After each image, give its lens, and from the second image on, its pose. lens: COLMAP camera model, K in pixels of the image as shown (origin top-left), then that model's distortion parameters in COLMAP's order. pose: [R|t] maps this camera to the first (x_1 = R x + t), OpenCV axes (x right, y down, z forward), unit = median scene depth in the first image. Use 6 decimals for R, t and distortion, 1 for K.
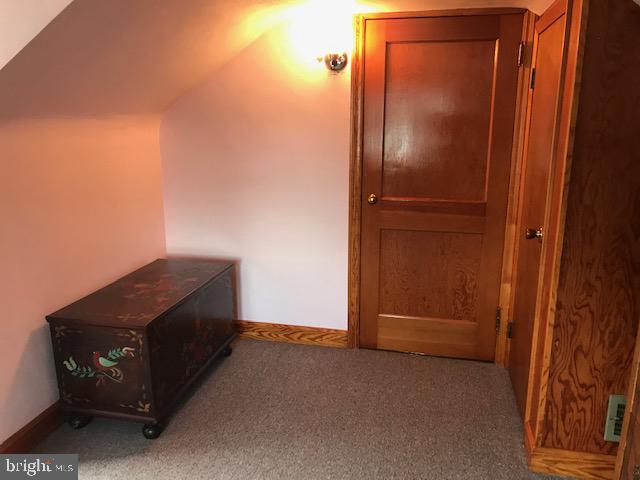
lens RADIAL K [[522.6, 0, 322.8], [0, 522.6, 240.6], [0, 0, 1]] dist [0.015343, -0.021470]
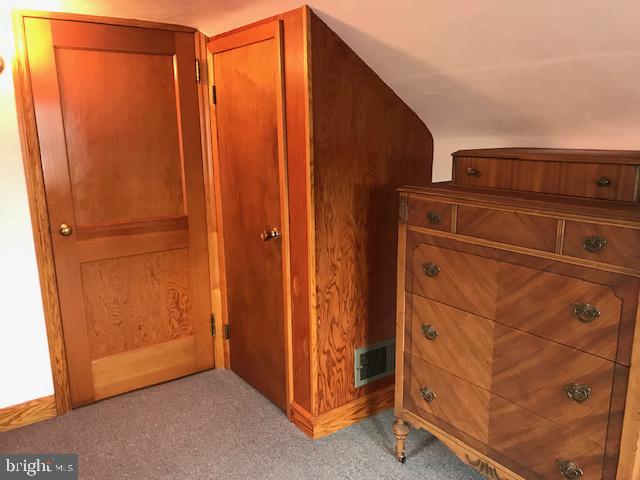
lens RADIAL K [[522.6, 0, 323.1], [0, 522.6, 237.3], [0, 0, 1]] dist [0.015343, -0.021470]
pose [[0.655858, -0.165708, 0.736472, -0.285453], [0.190542, 0.980359, 0.050897, -0.035407], [-0.730441, 0.106947, 0.674550, 0.144012]]
